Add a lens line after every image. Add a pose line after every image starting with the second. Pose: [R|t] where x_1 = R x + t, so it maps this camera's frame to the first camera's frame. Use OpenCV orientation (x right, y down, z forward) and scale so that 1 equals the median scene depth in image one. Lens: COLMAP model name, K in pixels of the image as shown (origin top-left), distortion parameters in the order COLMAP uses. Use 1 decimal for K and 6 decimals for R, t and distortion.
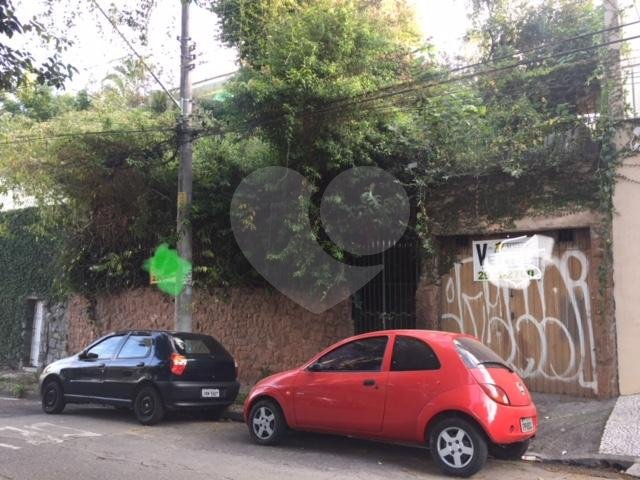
lens RADIAL K [[545.5, 0, 320.0], [0, 545.5, 240.0], [0, 0, 1]] dist [0.078893, -0.100558]
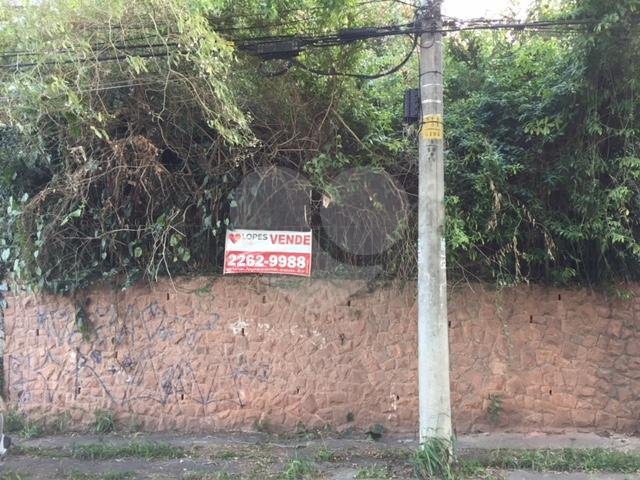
lens RADIAL K [[545.5, 0, 320.0], [0, 545.5, 240.0], [0, 0, 1]] dist [0.078893, -0.100558]
pose [[0.889635, 0.069775, 0.451311, -0.757748], [-0.060267, 0.997553, -0.035426, 0.093363], [-0.452678, 0.004317, 0.891663, 0.637411]]
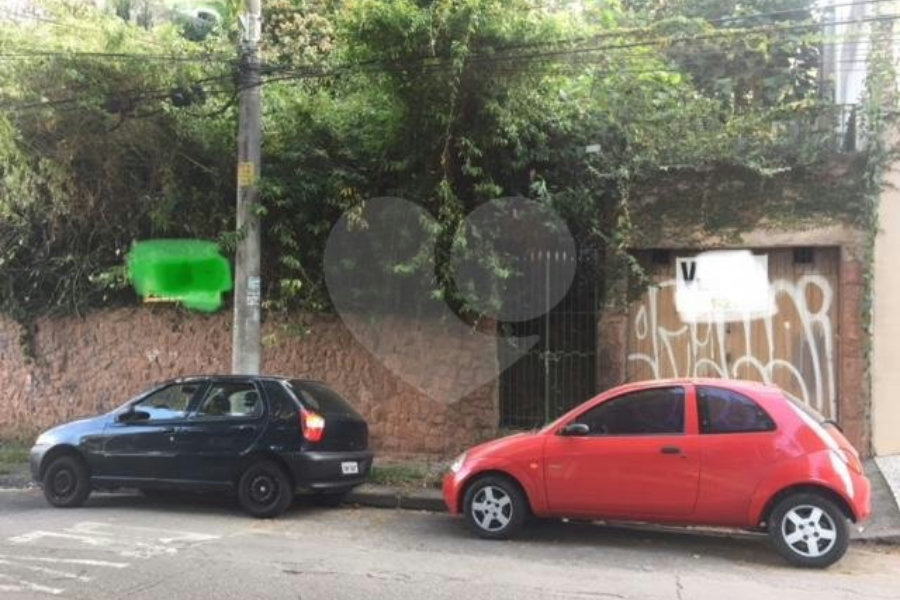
lens RADIAL K [[766.7, 0, 450.0], [0, 766.7, 300.0], [0, 0, 1]] dist [0.081408, -0.108612]
pose [[0.966542, 0.026121, 0.255174, -0.301531], [-0.044061, 0.996922, 0.064843, 0.005214], [-0.252695, -0.073917, 0.964718, 0.064387]]
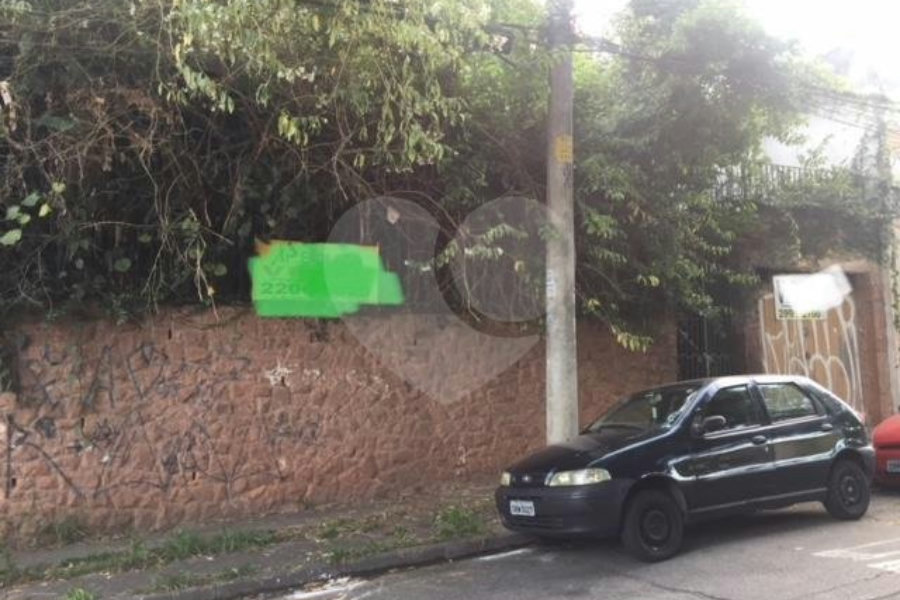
lens RADIAL K [[766.7, 0, 450.0], [0, 766.7, 300.0], [0, 0, 1]] dist [0.081408, -0.108612]
pose [[0.500849, 0.067297, 0.862915, -1.177708], [-0.081504, 0.996210, -0.030386, 0.132993], [-0.861689, -0.055112, 0.504435, 0.853648]]
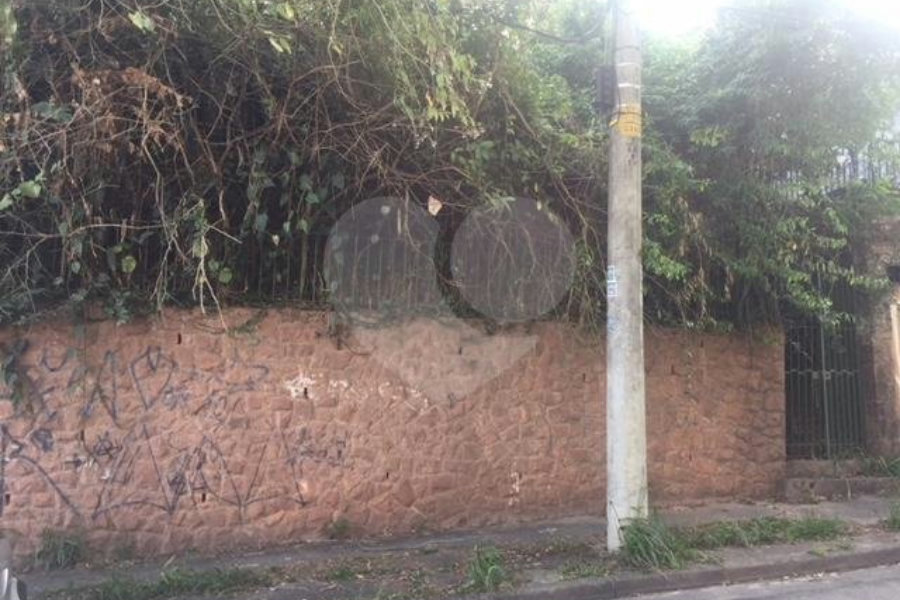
lens RADIAL K [[766.7, 0, 450.0], [0, 766.7, 300.0], [0, 0, 1]] dist [0.081408, -0.108612]
pose [[0.625152, 0.078481, 0.776547, -1.016199], [-0.087810, 0.995687, -0.029937, 0.130689], [-0.775547, -0.049474, 0.629348, 0.857760]]
